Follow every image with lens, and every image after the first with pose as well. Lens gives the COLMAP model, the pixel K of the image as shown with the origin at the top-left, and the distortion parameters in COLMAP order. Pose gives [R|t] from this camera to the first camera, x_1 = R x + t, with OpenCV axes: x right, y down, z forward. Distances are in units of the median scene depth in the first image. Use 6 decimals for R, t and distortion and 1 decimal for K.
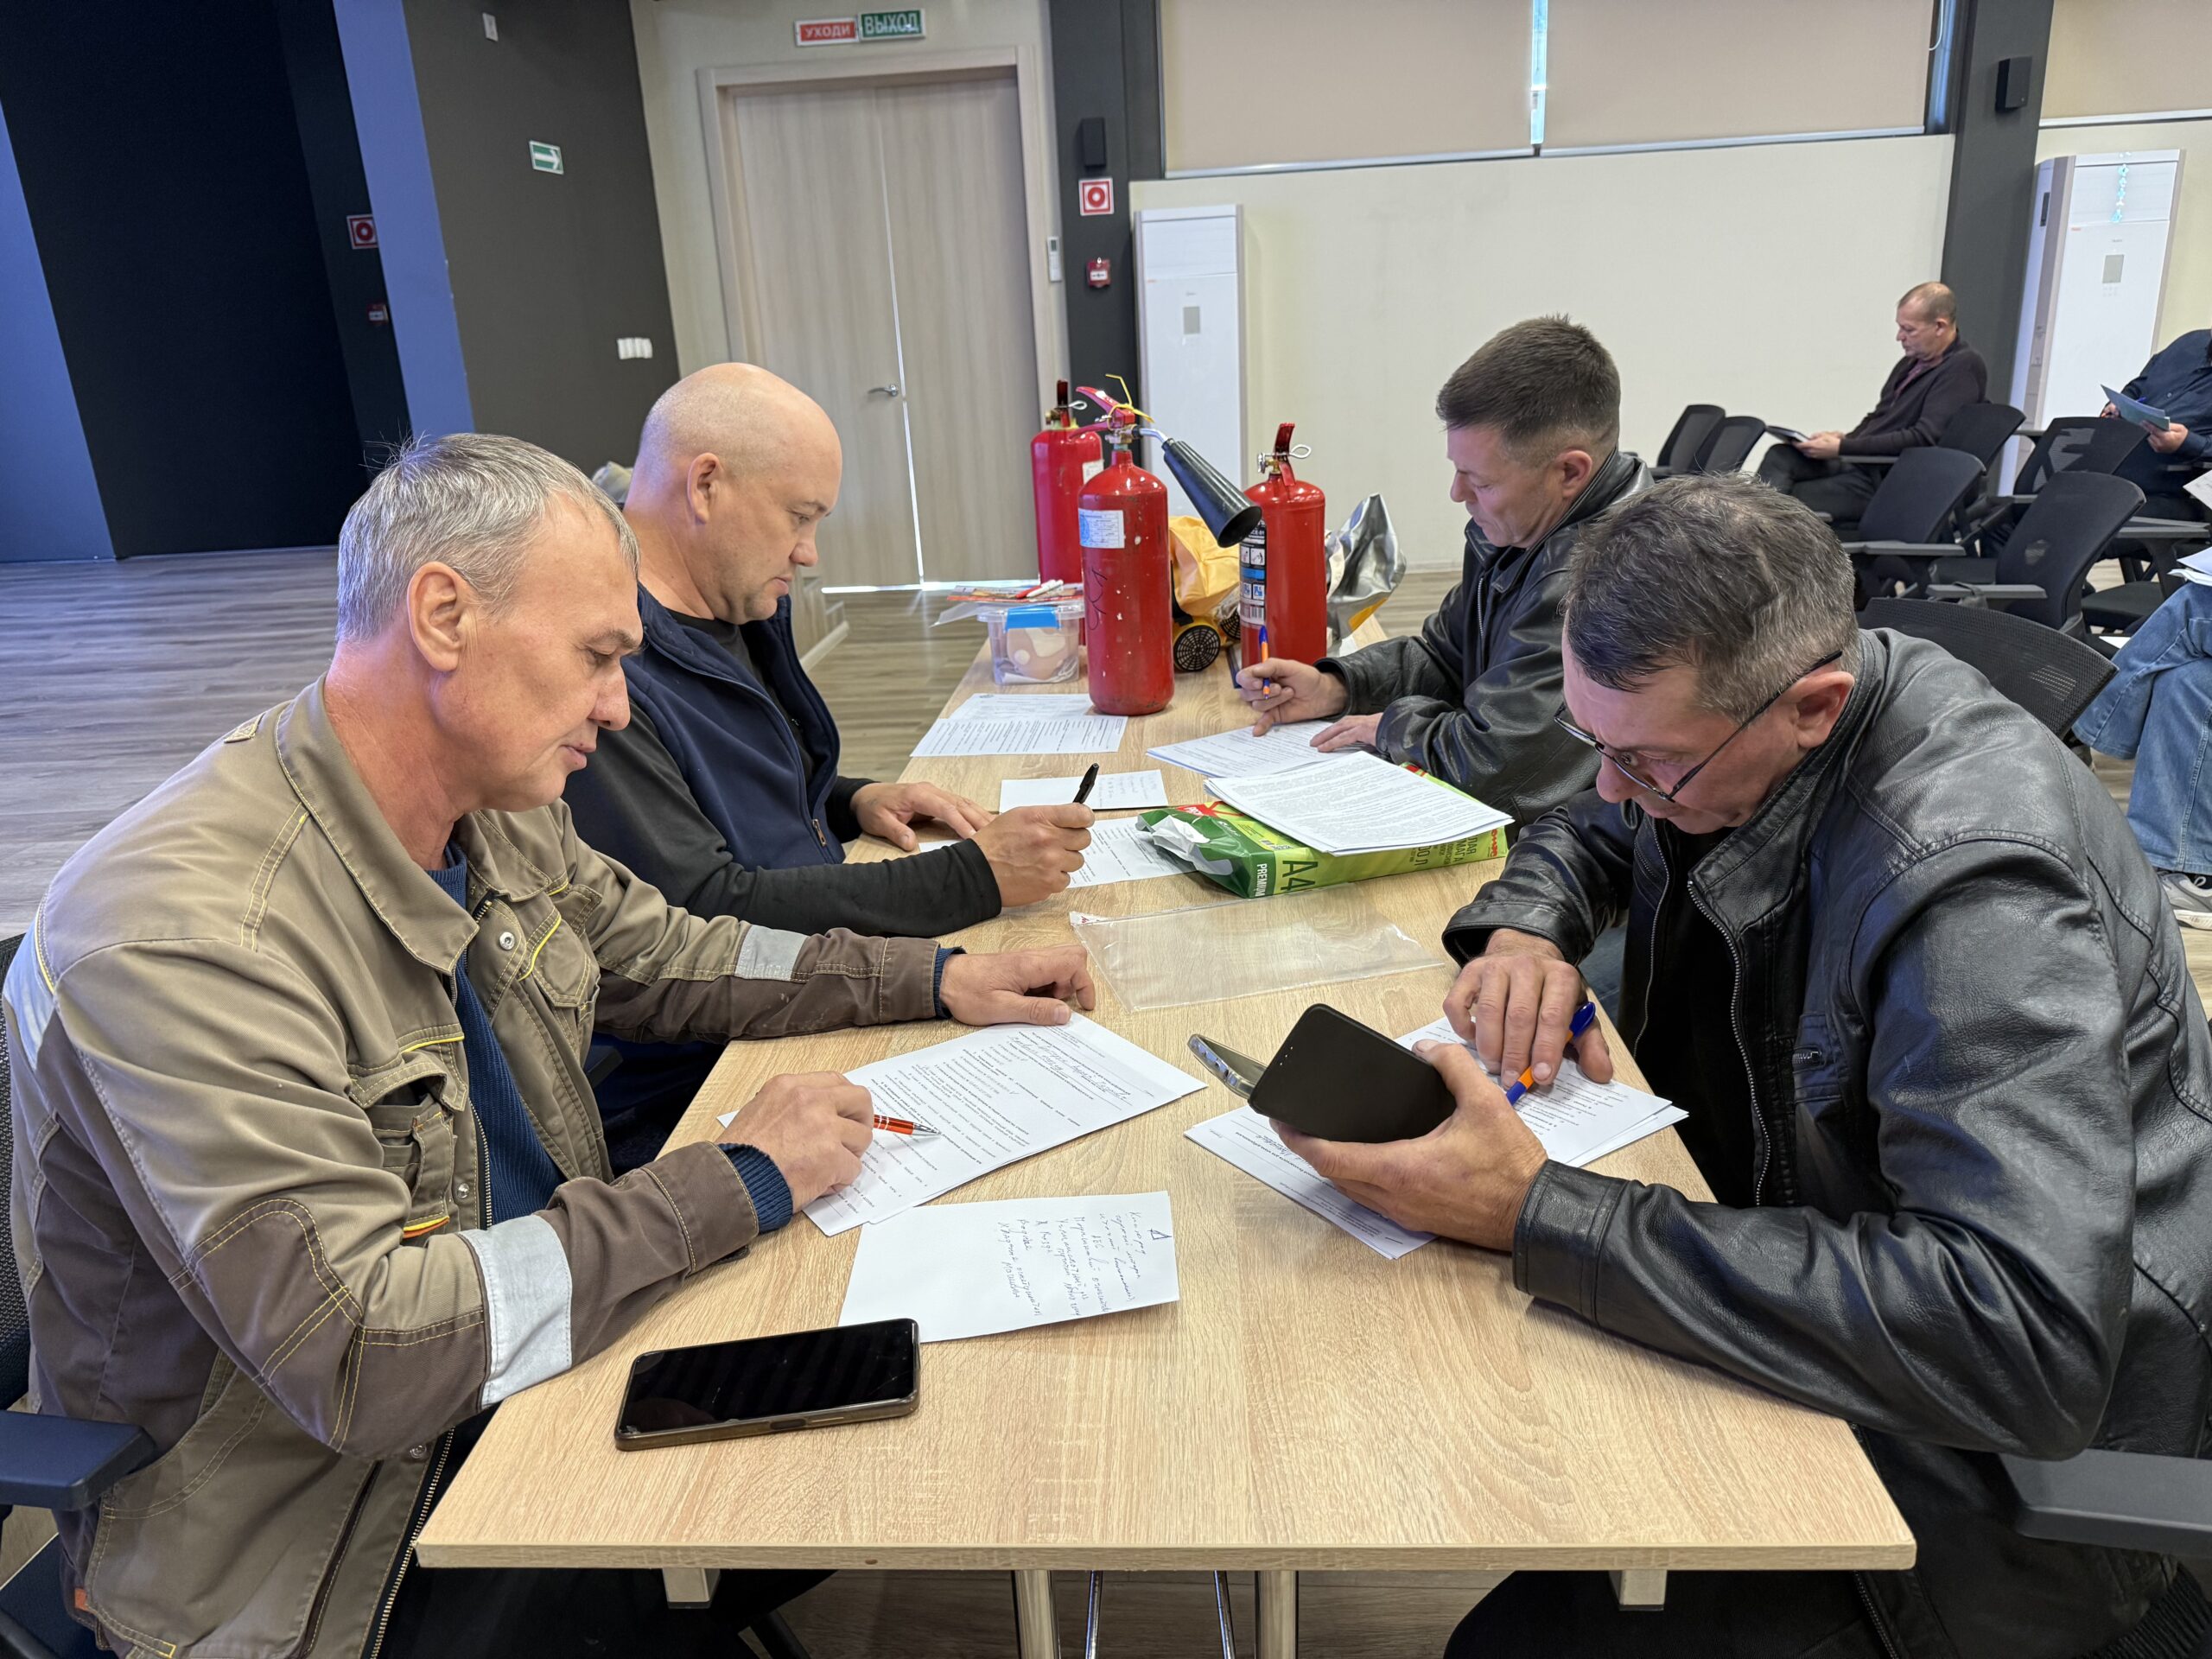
lens RADIAL K [[1565.7, 0, 1102.9], [0, 1565.7, 807.7], [0, 0, 1]] dist [0.011286, -0.017104]
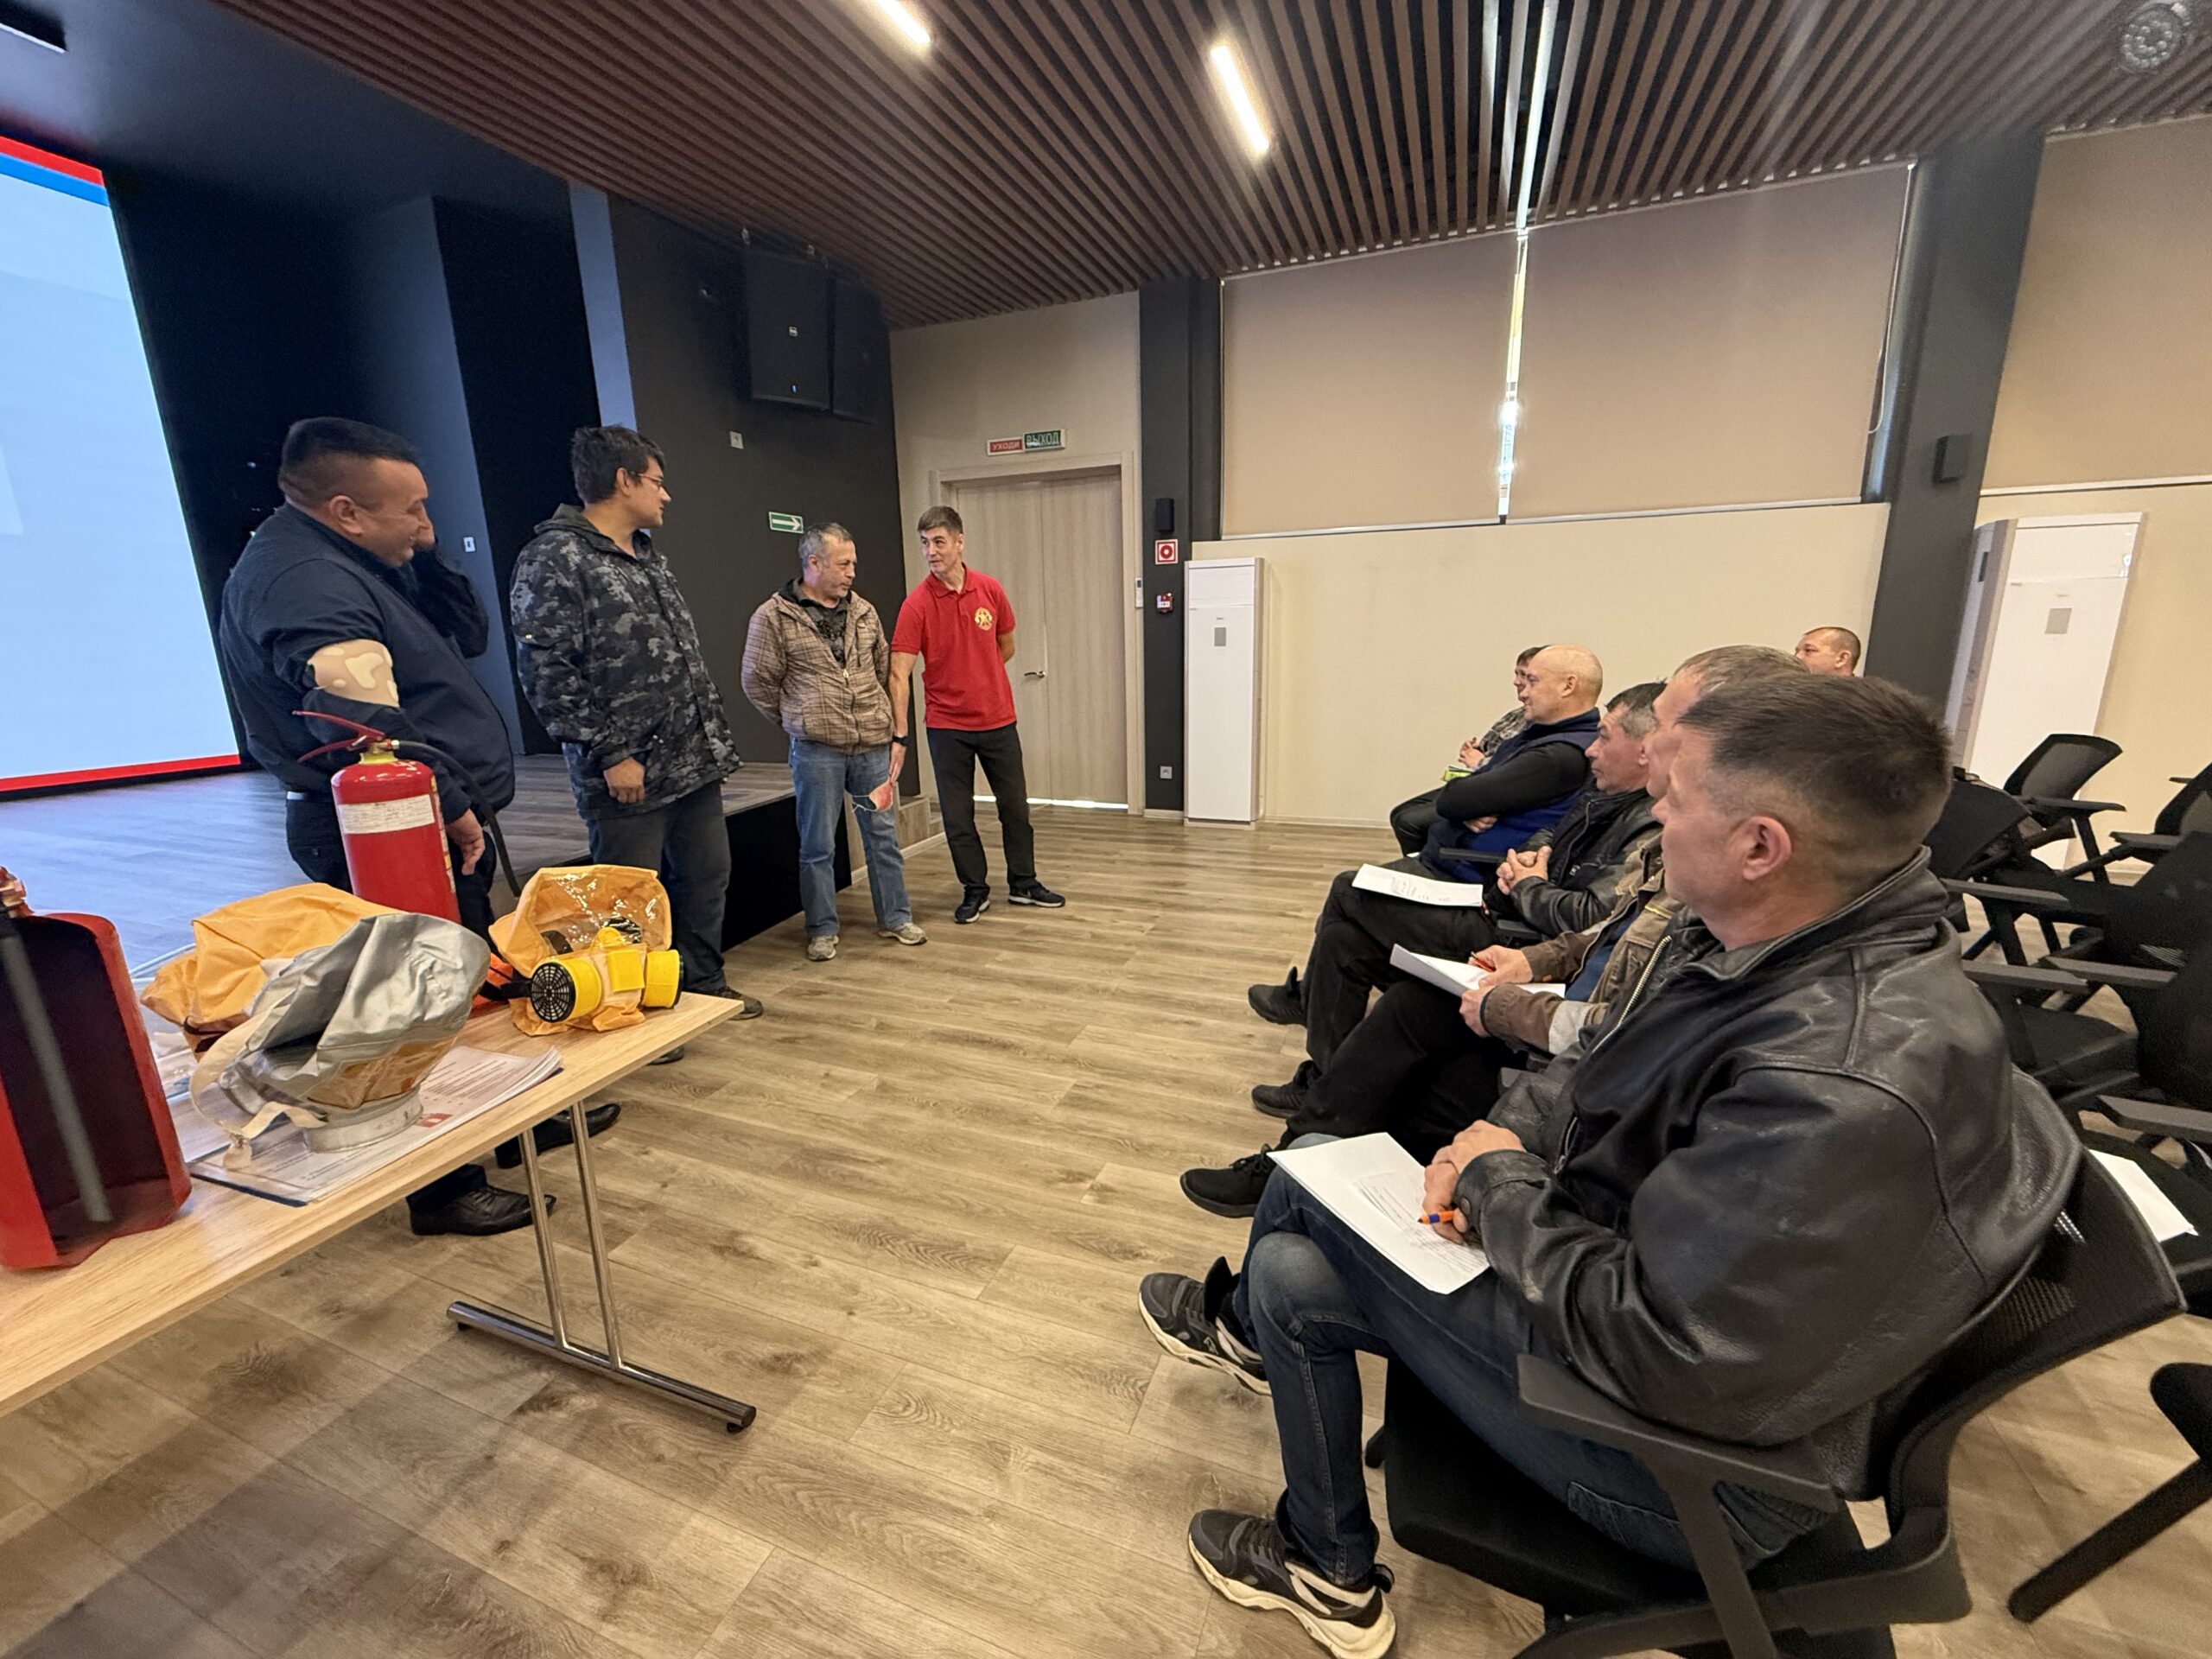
lens RADIAL K [[880.7, 0, 1098.2], [0, 880.7, 827.5], [0, 0, 1]] dist [0.003204, 0.000448]
pose [[0.950401, 0.099459, -0.294695, 0.203184], [-0.122155, 0.990721, -0.059585, -0.082693], [0.286034, 0.092628, 0.953732, 0.234176]]
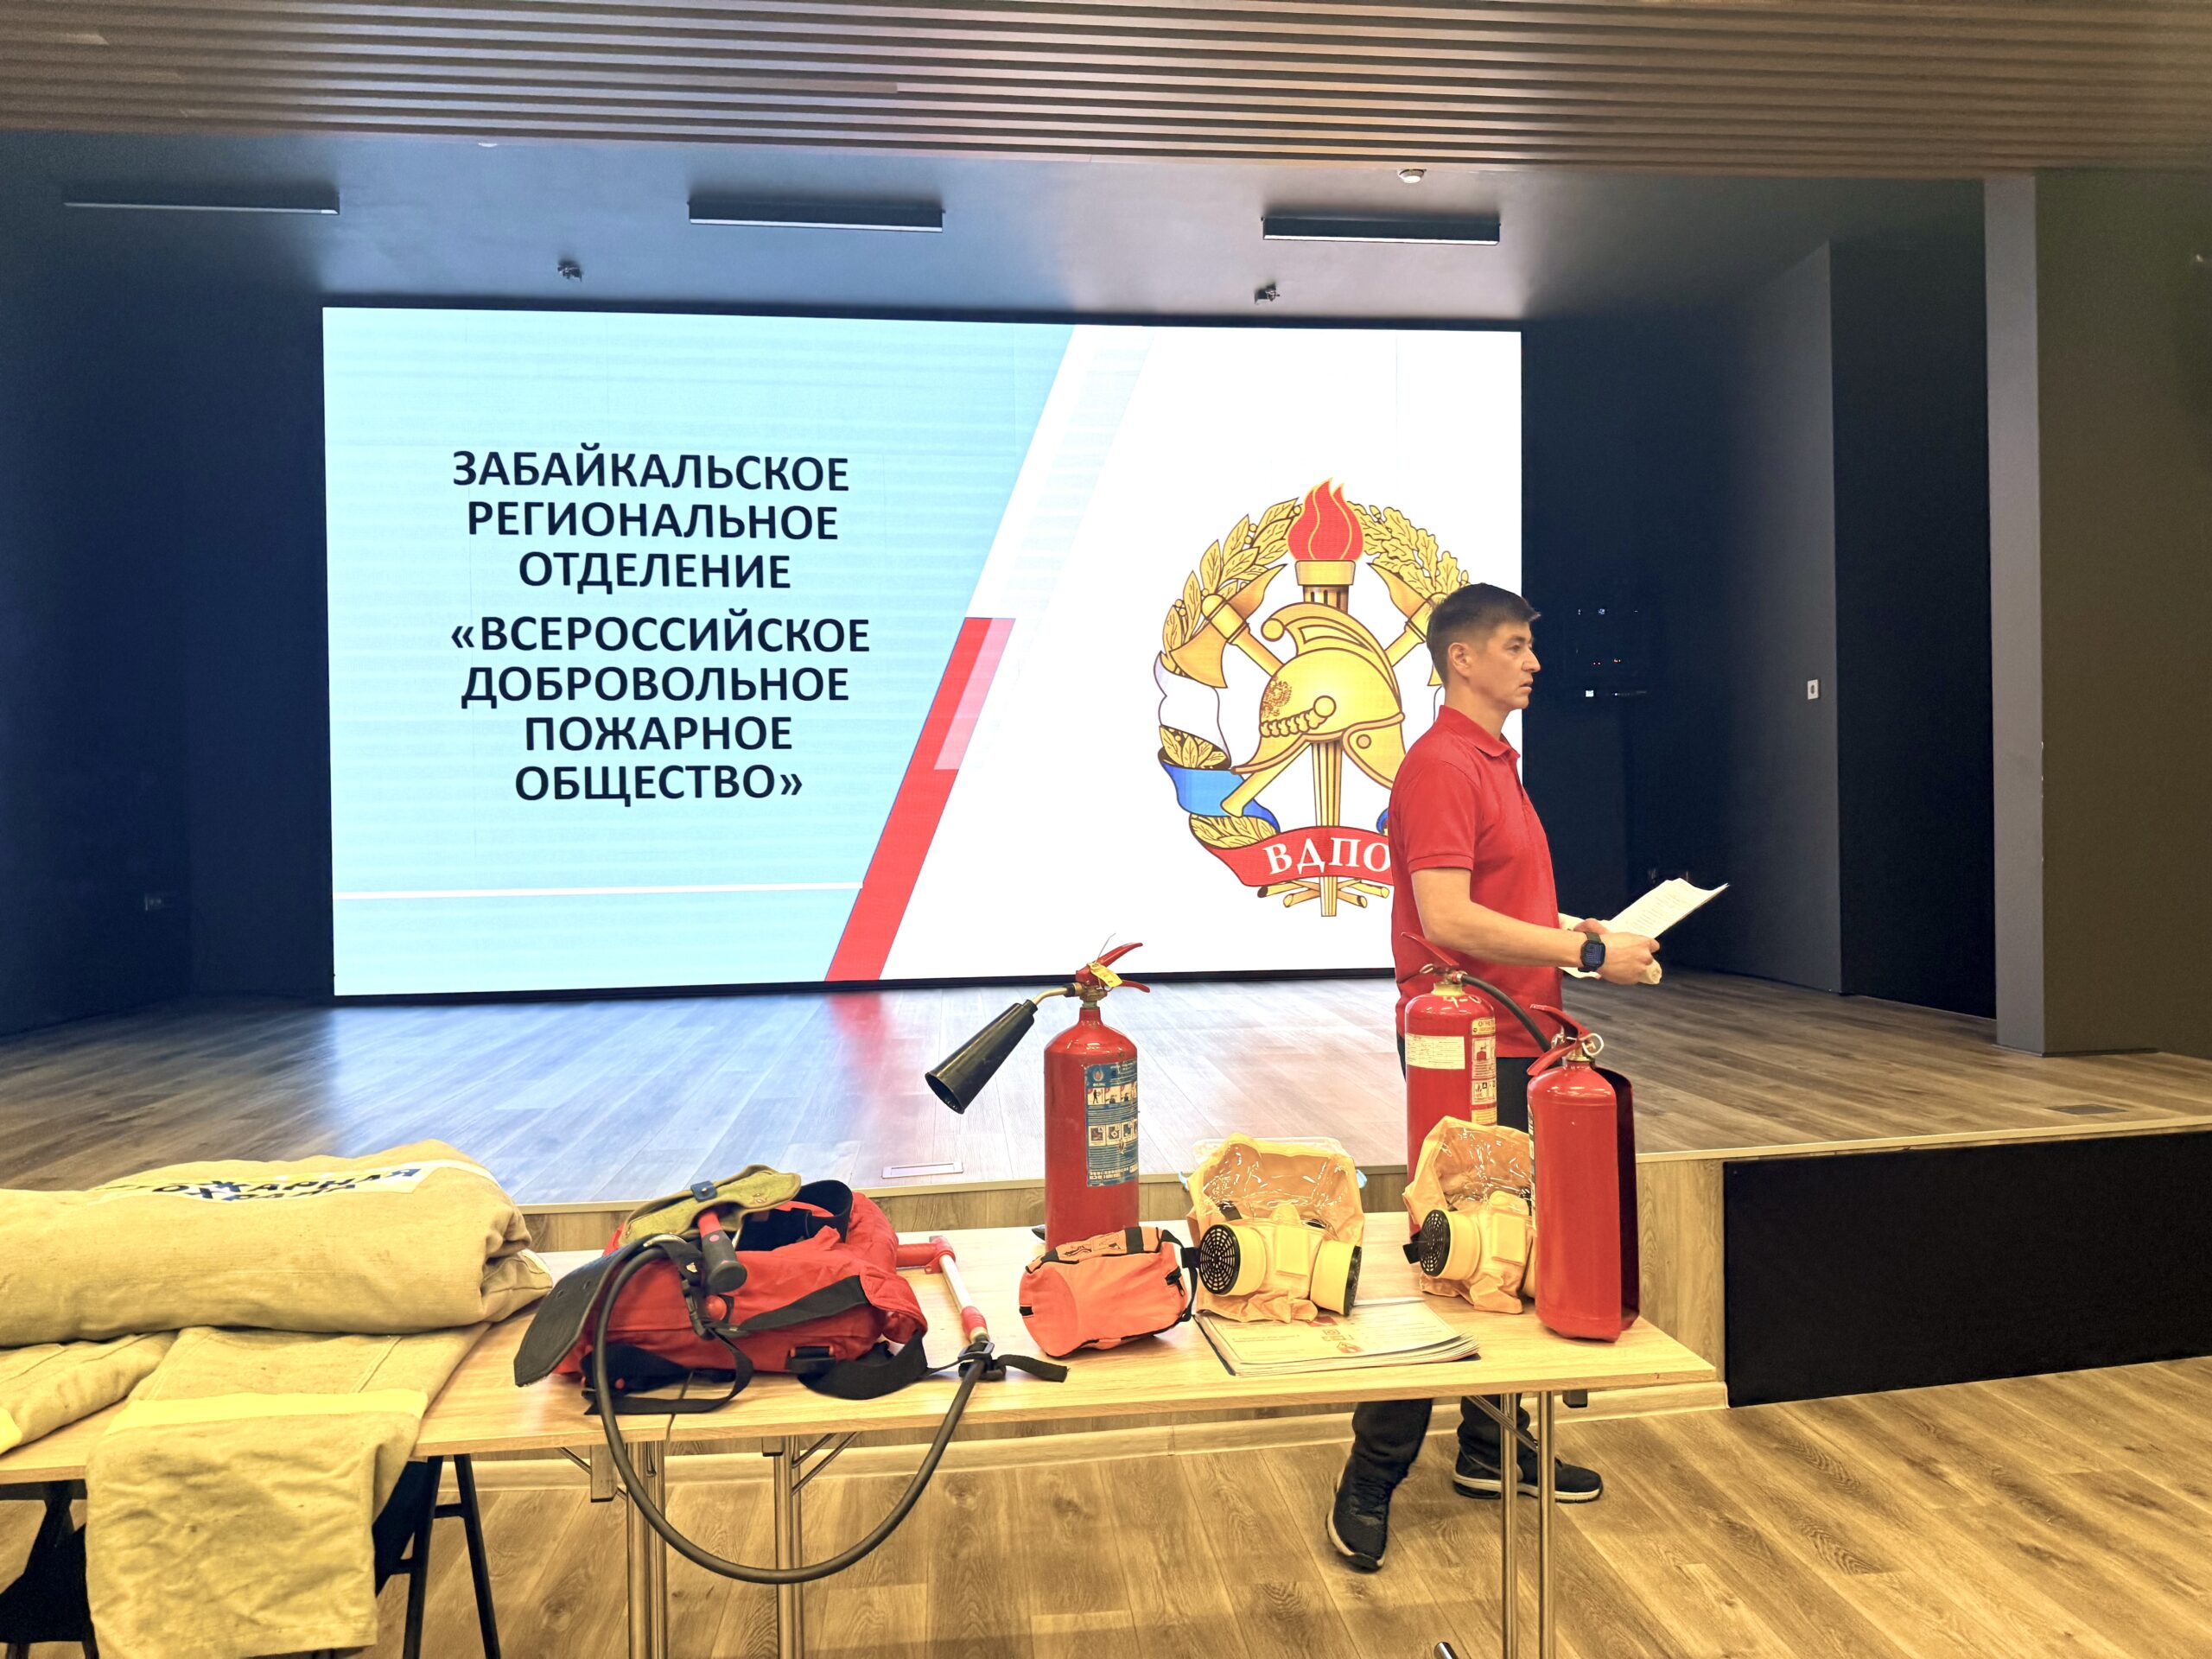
lens RADIAL K [[1565.7, 0, 1111.5], [0, 1565.7, 836.3], [0, 0, 1]] dist [0.011286, -0.017104]
pose [[0.171249, 0.059023, -0.983458, 0.303147], [-0.292634, 0.956203, 0.006431, -0.101871], [0.940765, 0.286692, 0.181021, 0.238617]]
